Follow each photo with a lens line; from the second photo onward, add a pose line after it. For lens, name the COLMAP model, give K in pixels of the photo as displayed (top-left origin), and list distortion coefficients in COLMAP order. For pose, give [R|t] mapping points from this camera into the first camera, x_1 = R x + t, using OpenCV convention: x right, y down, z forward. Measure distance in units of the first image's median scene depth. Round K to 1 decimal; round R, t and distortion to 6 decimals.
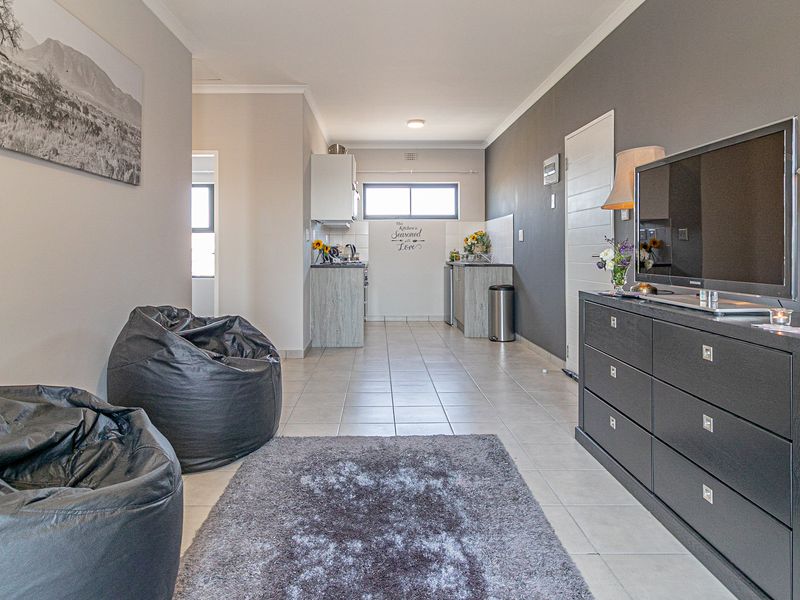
lens RADIAL K [[476.9, 0, 397.8], [0, 476.9, 256.8], [0, 0, 1]] dist [0.000554, 0.001208]
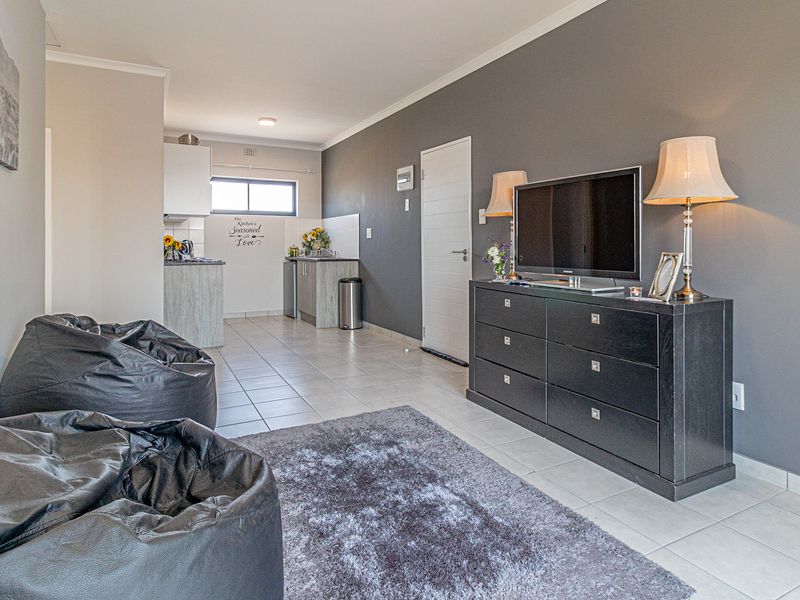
lens RADIAL K [[463.6, 0, 398.6], [0, 463.6, 246.6], [0, 0, 1]] dist [0.001142, 0.000417]
pose [[0.893648, -0.000457, 0.448768, -0.199607], [0.004416, 0.999960, -0.007776, -0.005150], [-0.448747, 0.008931, 0.893614, -0.006779]]
